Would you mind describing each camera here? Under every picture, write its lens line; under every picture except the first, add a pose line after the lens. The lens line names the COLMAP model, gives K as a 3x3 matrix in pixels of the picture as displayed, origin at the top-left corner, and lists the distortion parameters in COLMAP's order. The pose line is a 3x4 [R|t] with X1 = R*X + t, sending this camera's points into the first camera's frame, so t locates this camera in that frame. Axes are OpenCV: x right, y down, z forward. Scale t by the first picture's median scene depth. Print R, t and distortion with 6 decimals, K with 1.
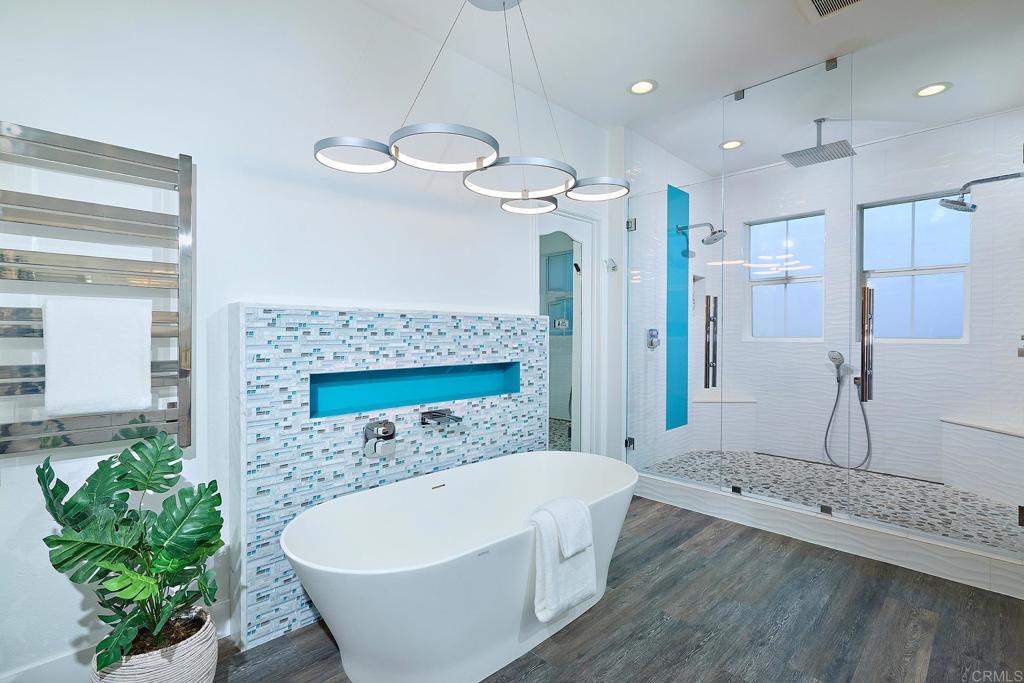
lens RADIAL K [[478.0, 0, 512.0], [0, 478.0, 341.5], [0, 0, 1]] dist [0.000684, 0.000373]
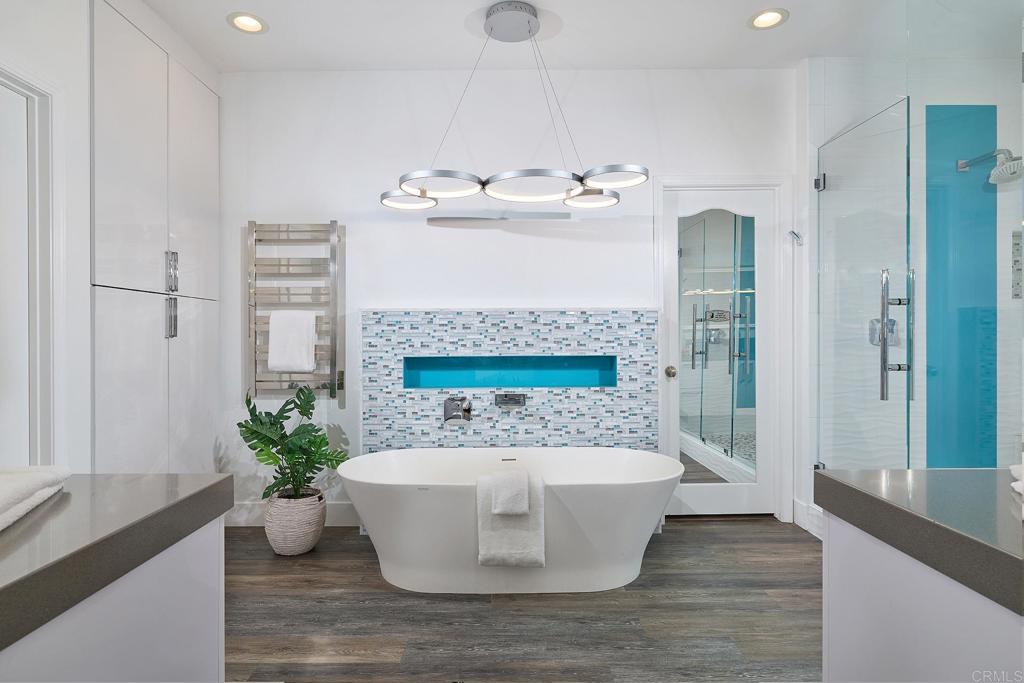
lens RADIAL K [[562.9, 0, 512.0], [0, 562.9, 341.5], [0, 0, 1]] dist [0.000543, -0.000158]
pose [[0.716822, 0.001324, -0.697255, 0.829831], [-0.005442, 0.999978, -0.003696, 0.023302], [0.697235, 0.006443, 0.716813, 0.028263]]
